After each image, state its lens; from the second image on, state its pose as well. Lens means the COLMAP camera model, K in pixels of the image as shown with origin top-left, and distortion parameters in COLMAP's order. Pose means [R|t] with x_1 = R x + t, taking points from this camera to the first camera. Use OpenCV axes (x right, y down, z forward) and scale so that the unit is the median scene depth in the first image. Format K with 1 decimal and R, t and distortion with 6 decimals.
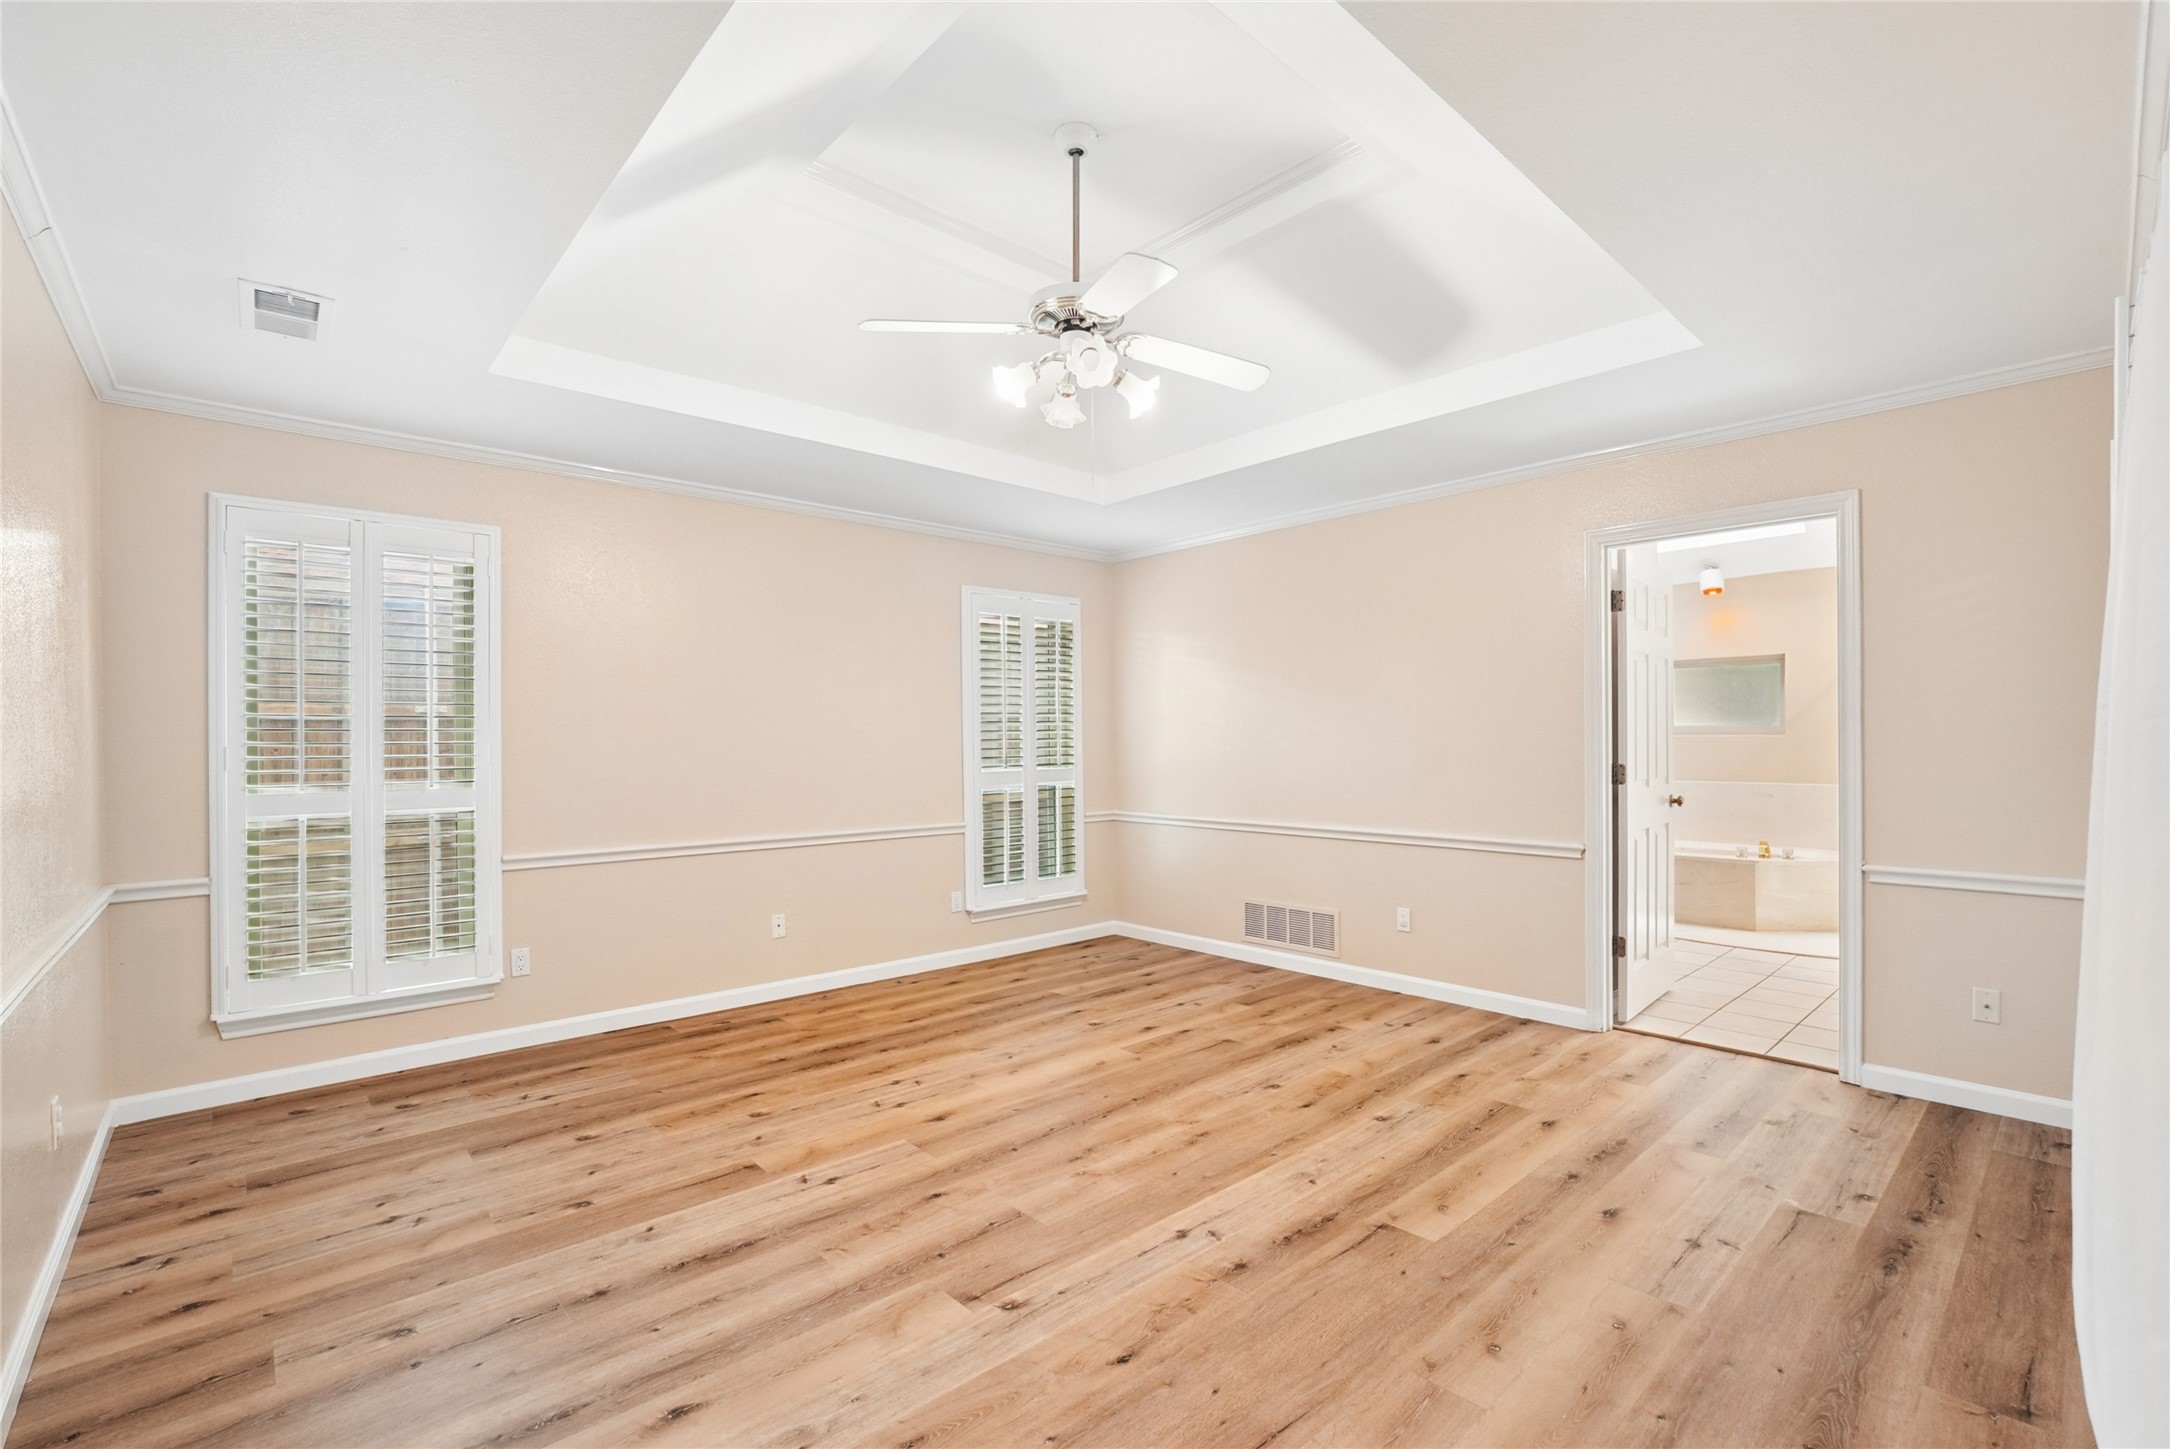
lens RADIAL K [[947.9, 0, 1085.0], [0, 947.9, 724.5], [0, 0, 1]] dist [-0.046583, 0.015636]
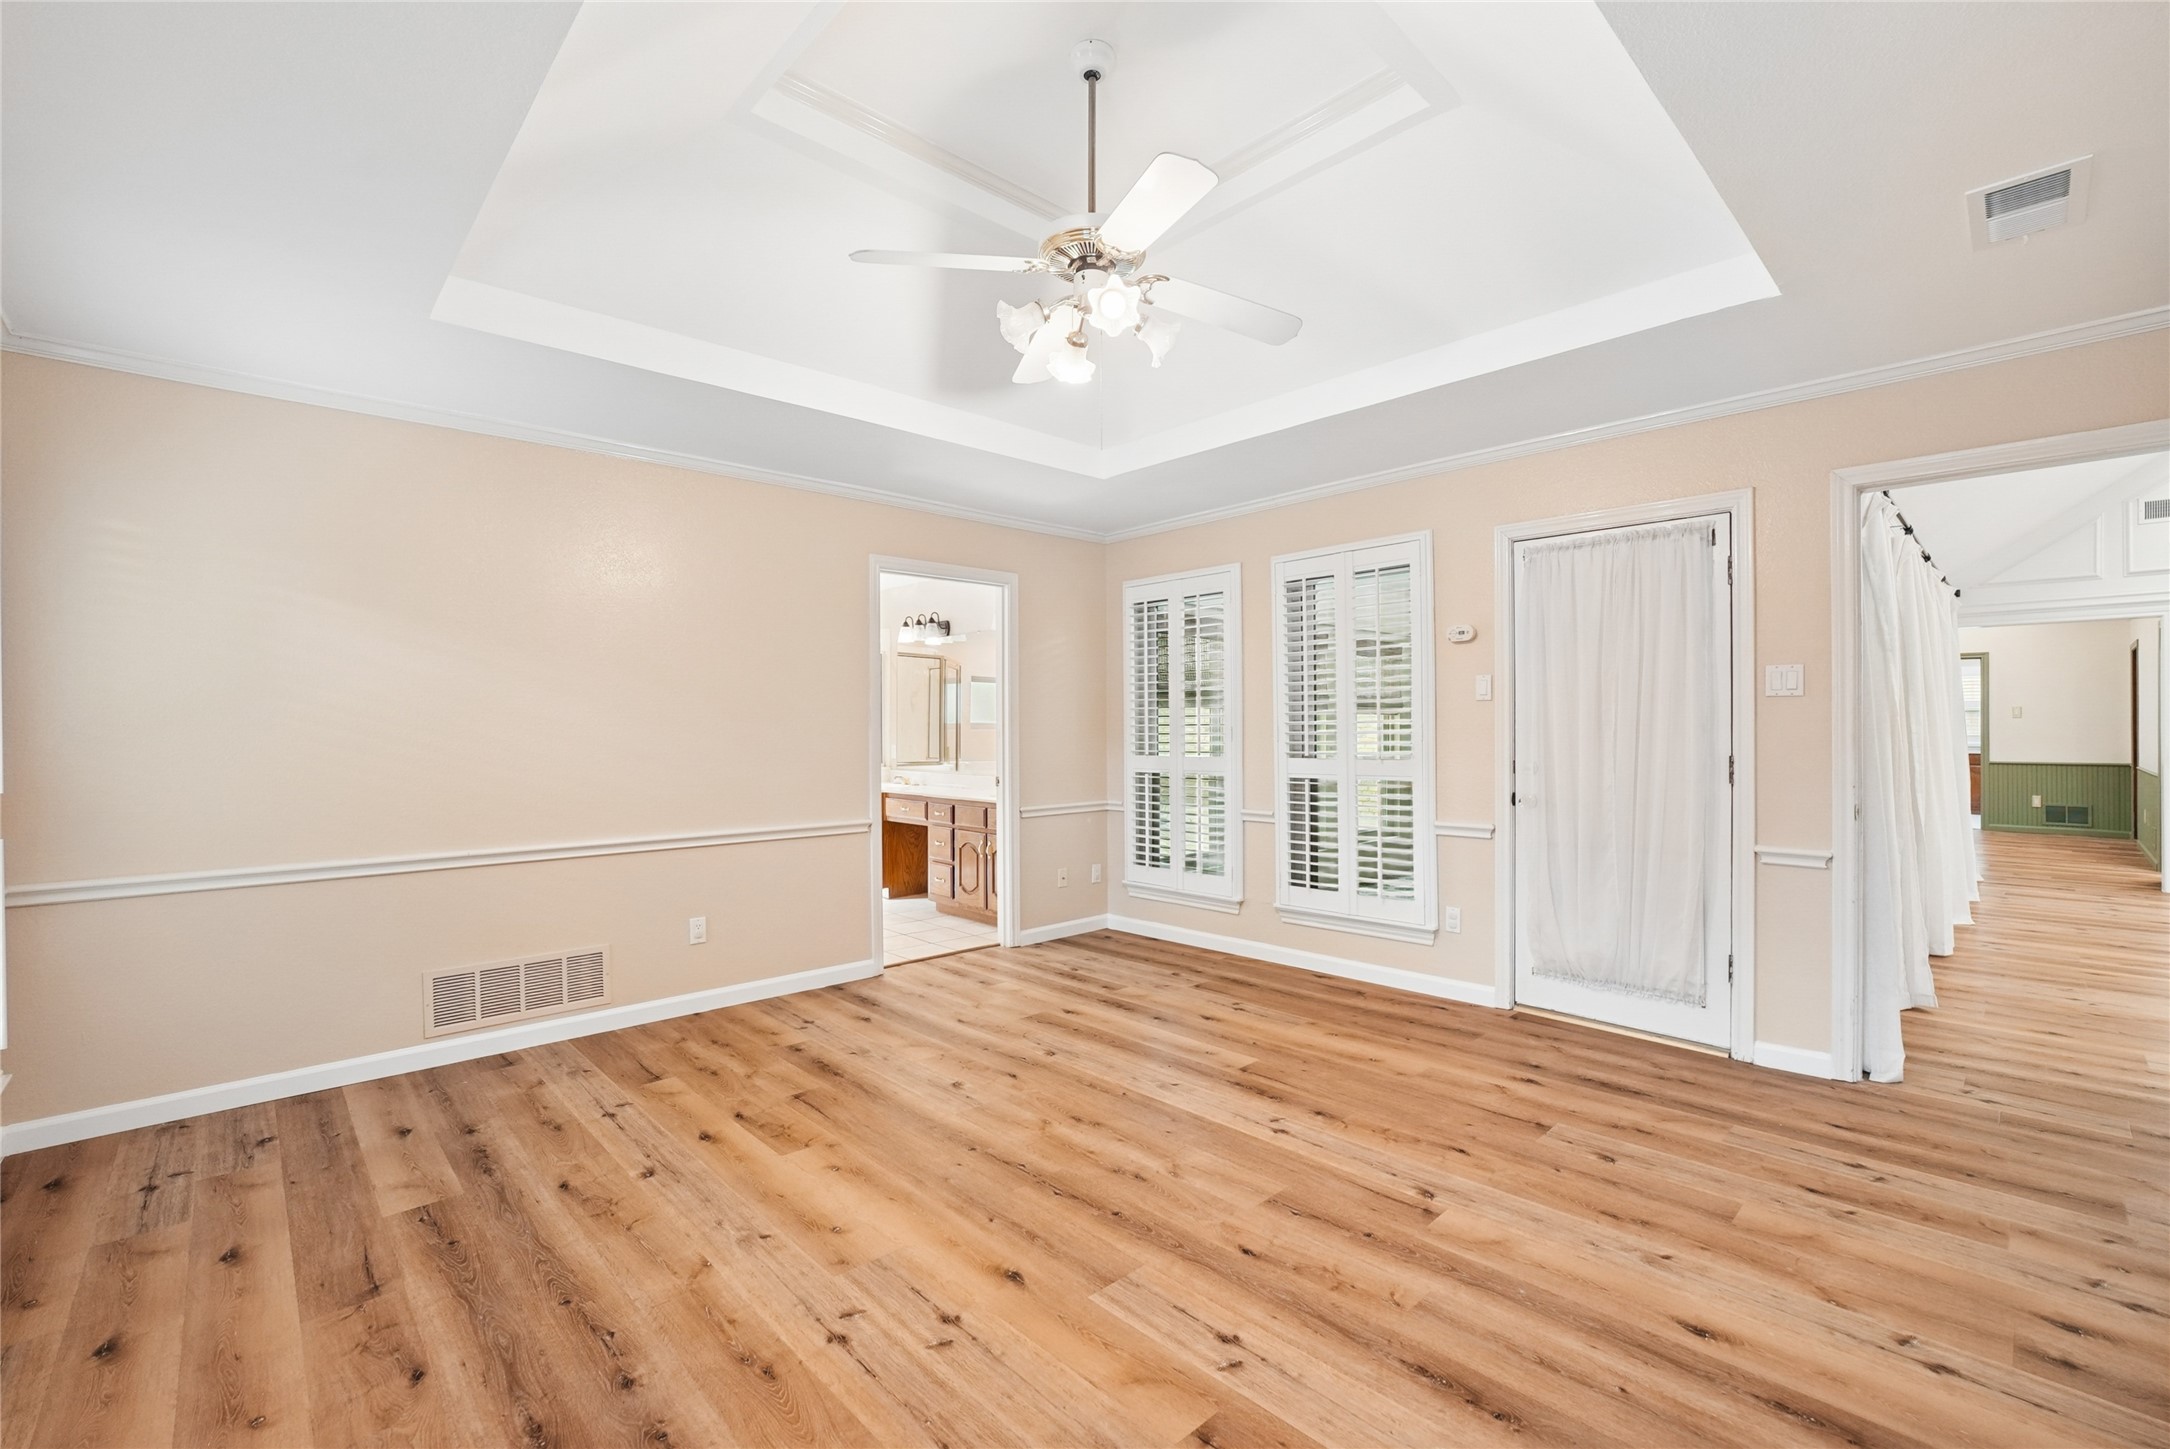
lens RADIAL K [[947.9, 0, 1085.0], [0, 947.9, 724.5], [0, 0, 1]] dist [-0.046583, 0.015636]
pose [[-0.013256, 0.008346, 0.999877, -0.818885], [-0.007399, 0.999937, -0.008444, 0.022793], [-0.999885, -0.007510, -0.013193, 0.937480]]
